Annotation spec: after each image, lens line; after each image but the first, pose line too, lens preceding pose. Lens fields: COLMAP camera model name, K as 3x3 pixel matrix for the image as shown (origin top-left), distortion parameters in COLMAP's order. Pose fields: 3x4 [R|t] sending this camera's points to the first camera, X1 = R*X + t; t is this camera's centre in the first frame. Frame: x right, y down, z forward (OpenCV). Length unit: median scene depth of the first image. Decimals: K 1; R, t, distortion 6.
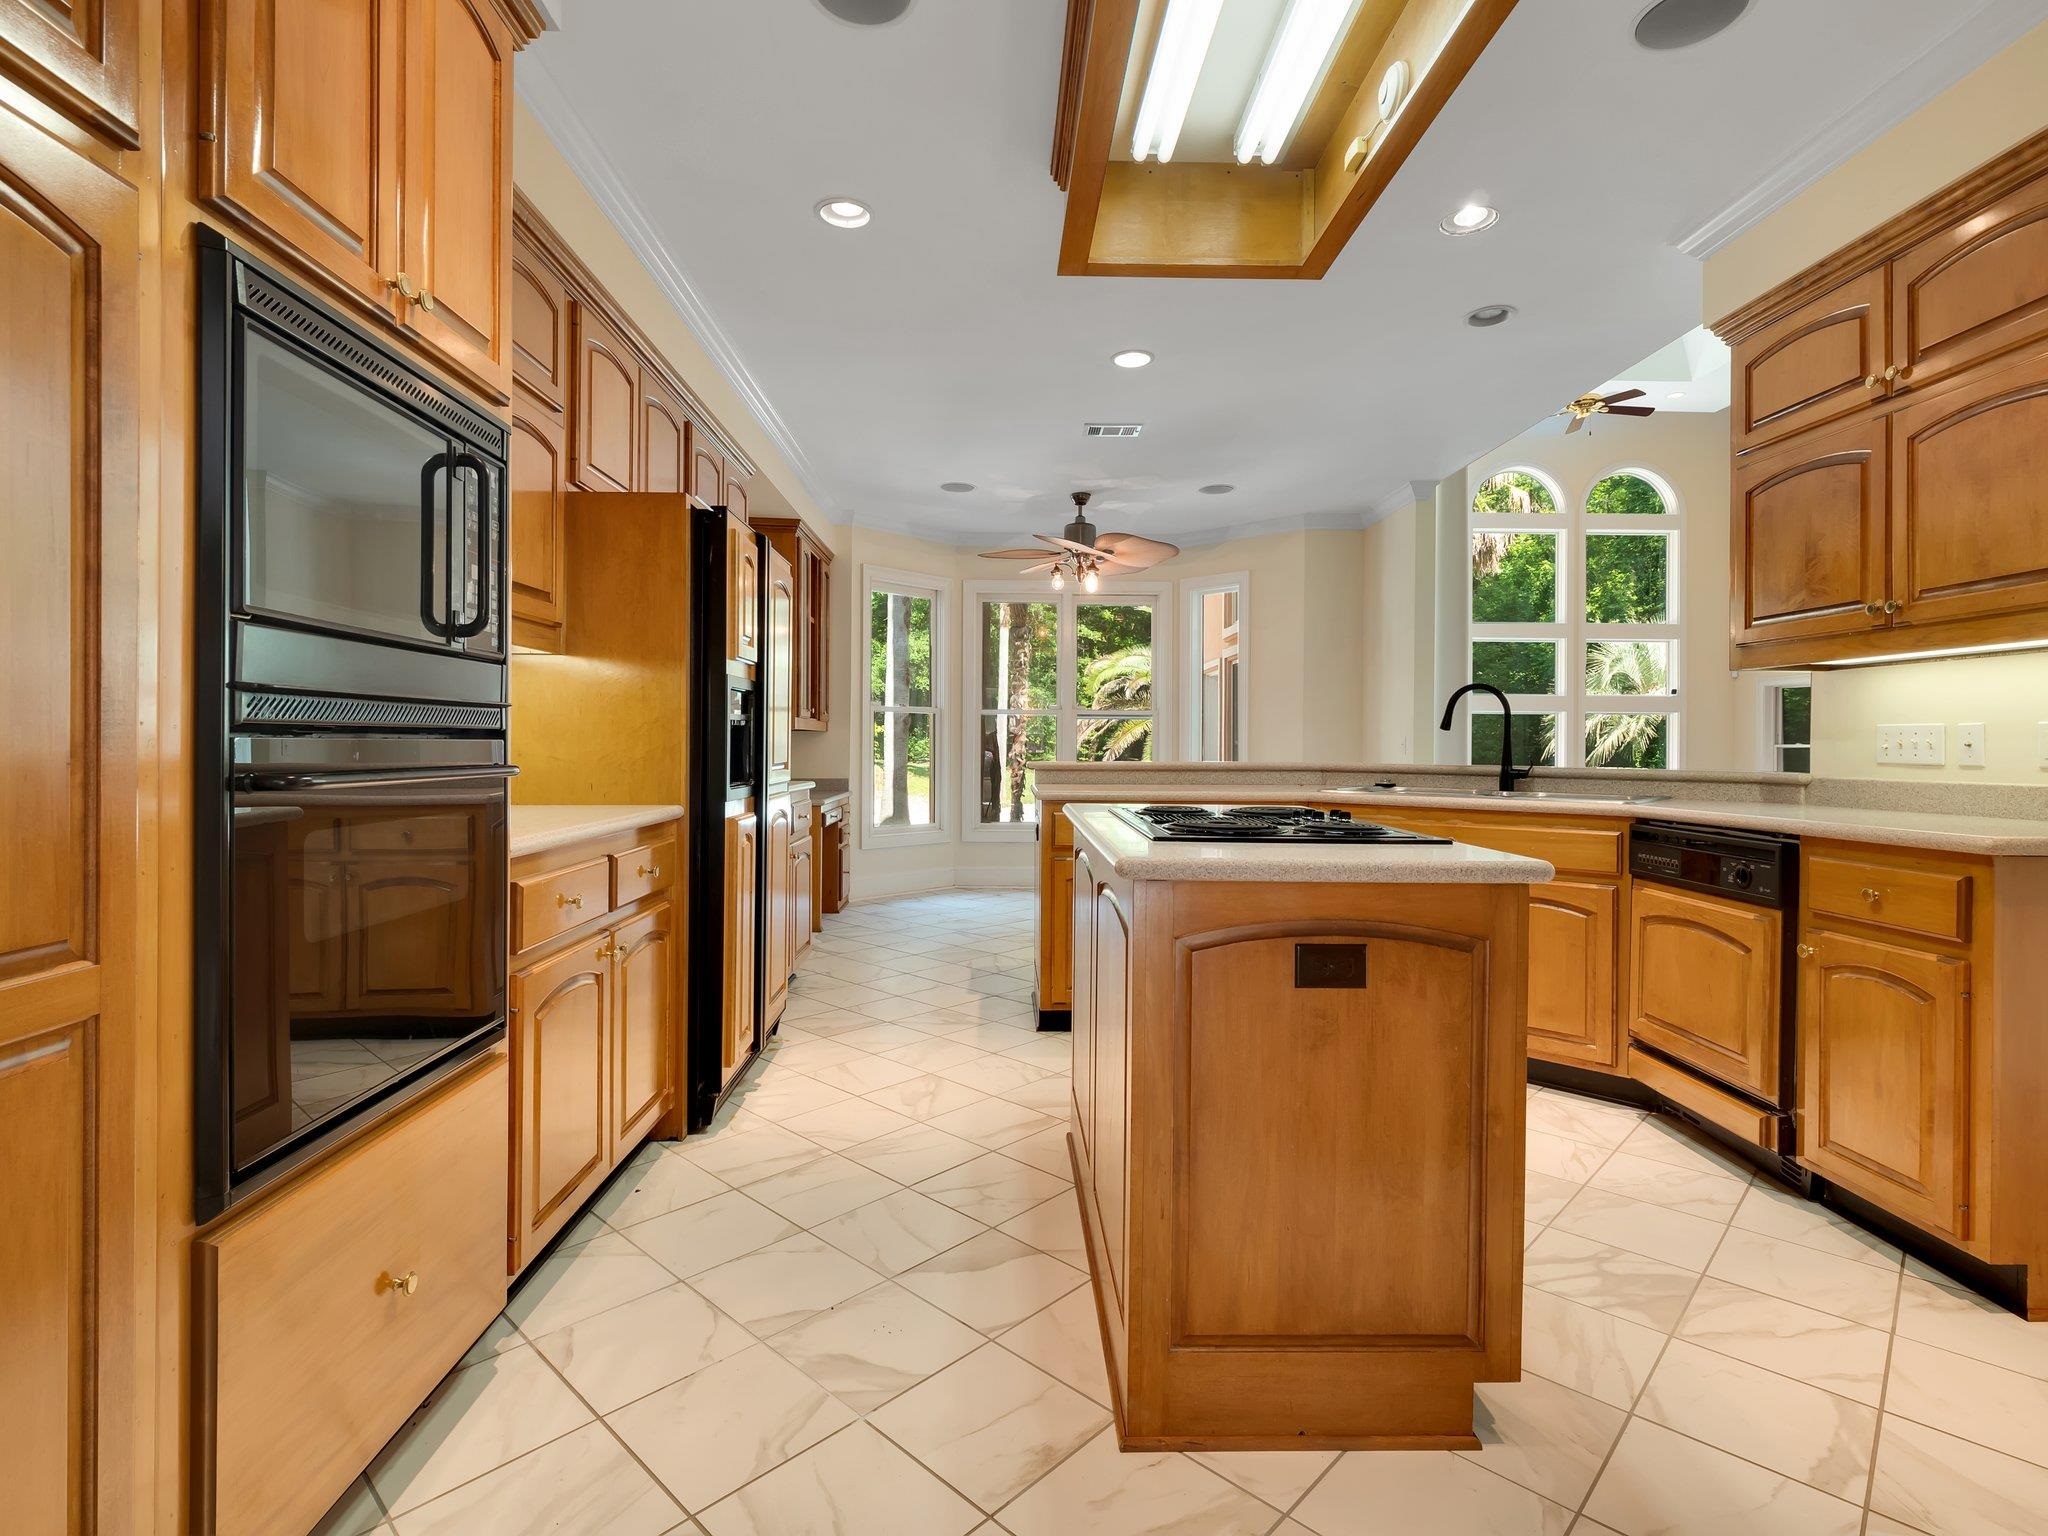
lens RADIAL K [[996.3, 0, 1004.7], [0, 996.3, 759.2], [0, 0, 1]] dist [-0.003102, -0.001425]
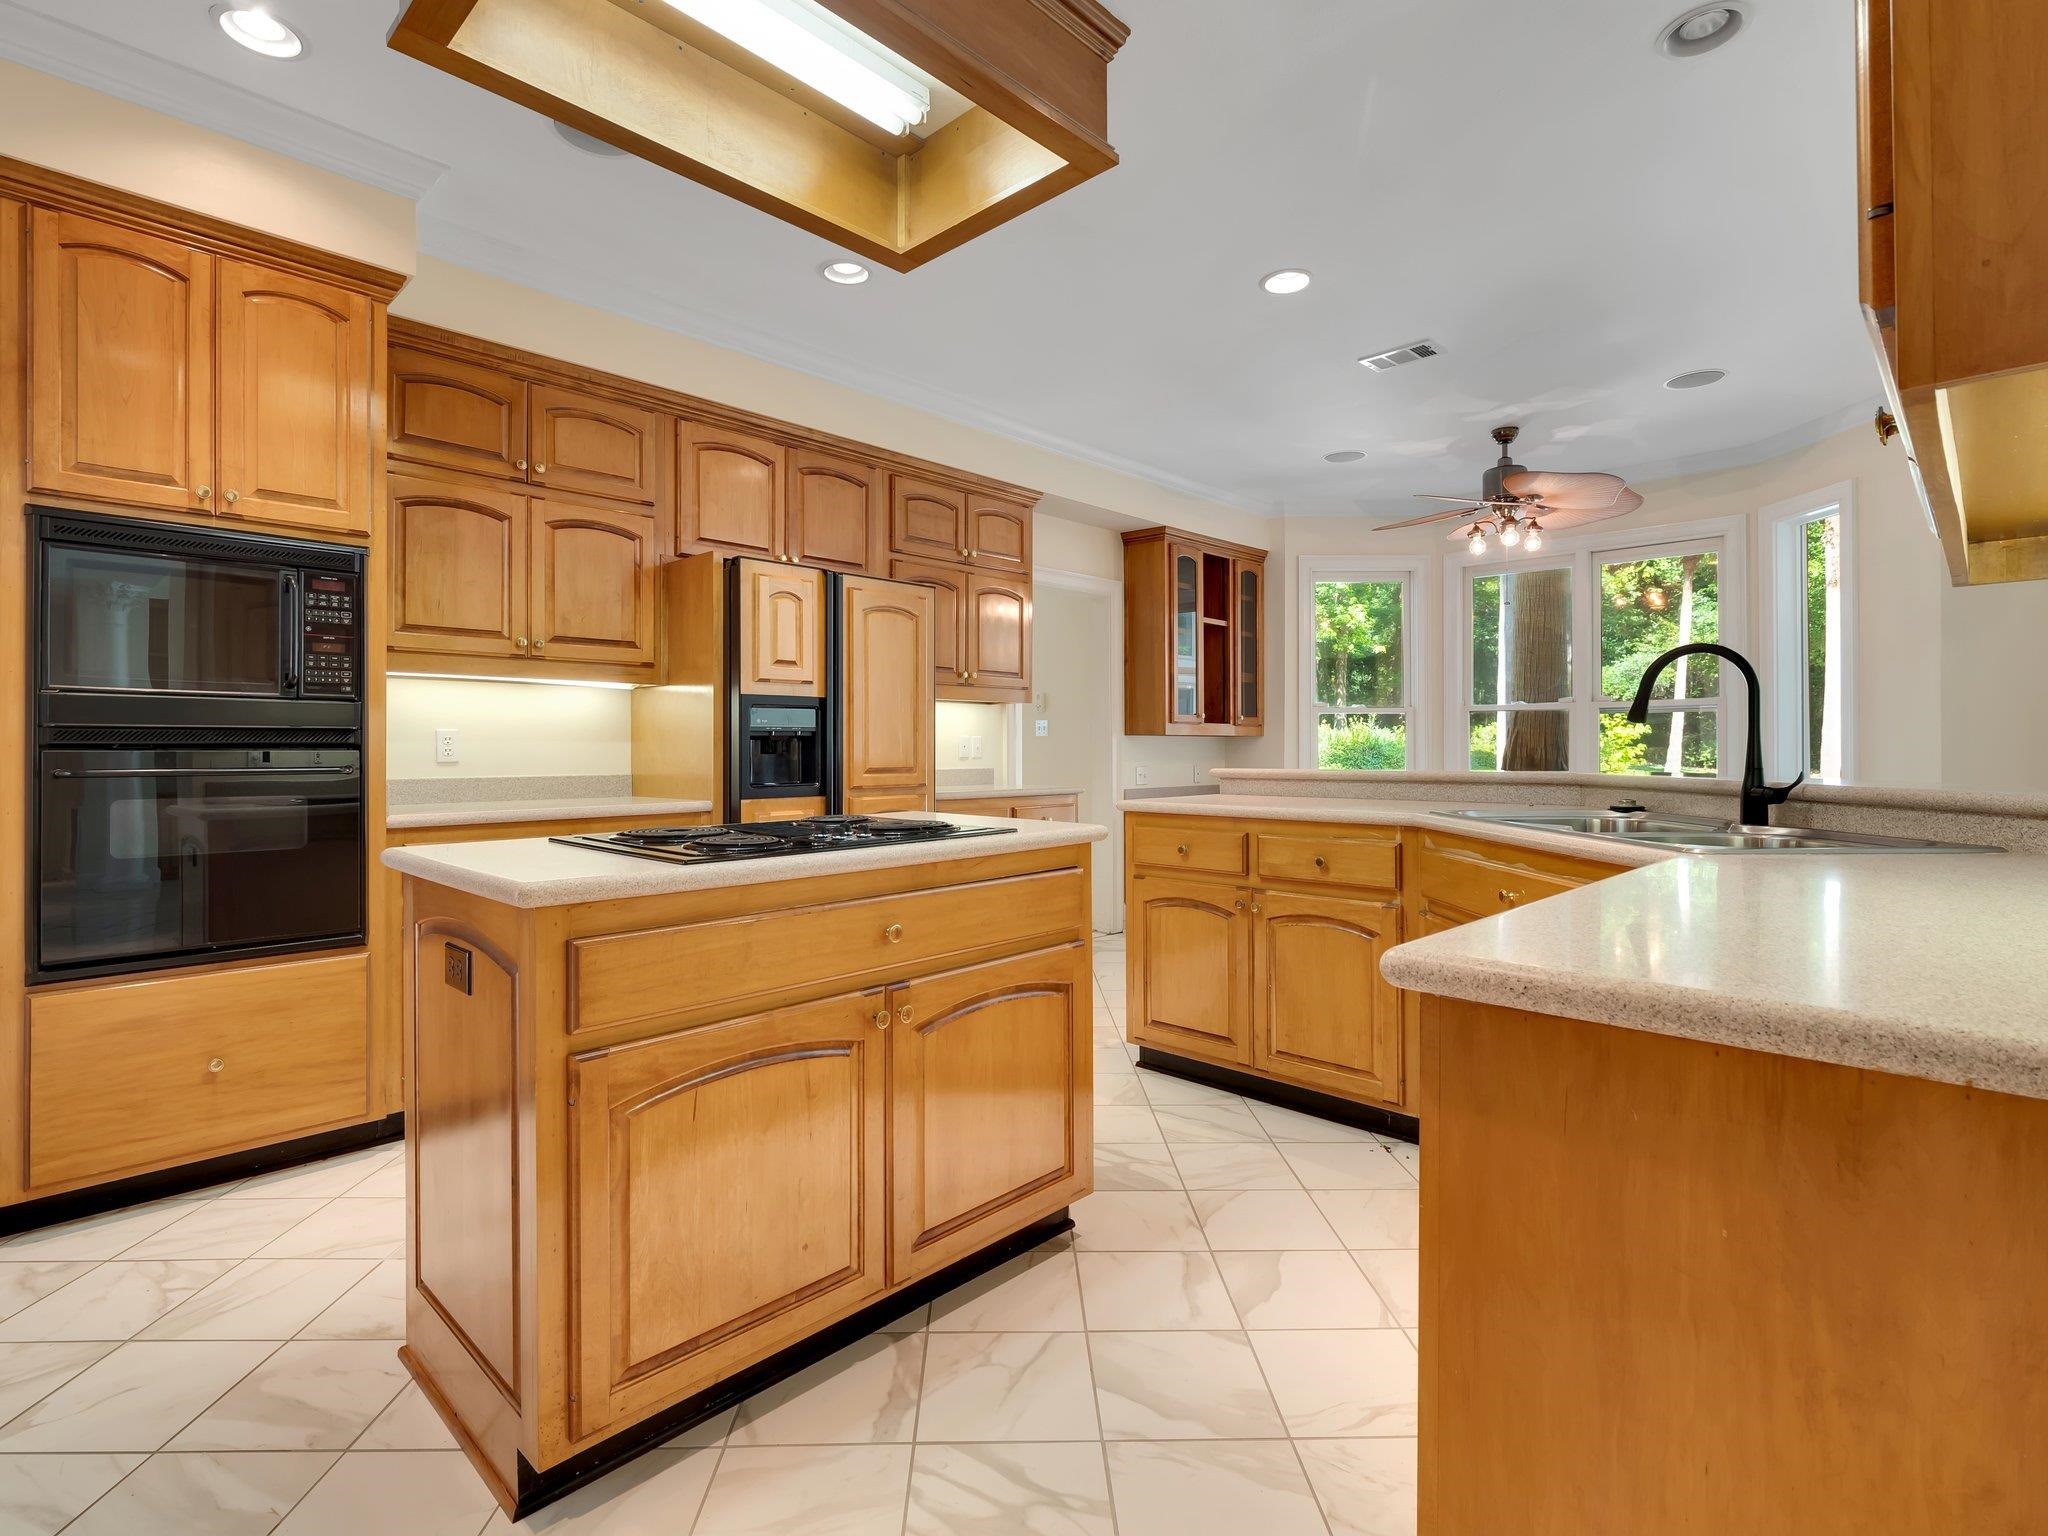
lens RADIAL K [[996.3, 0, 1016.4], [0, 996.3, 768.9], [0, 0, 1]] dist [-0.003102, -0.001425]
pose [[0.709329, 0.007209, -0.704841, 0.366651], [-0.003616, 0.999972, 0.006589, -0.001681], [0.704869, -0.002125, 0.709335, 0.172556]]
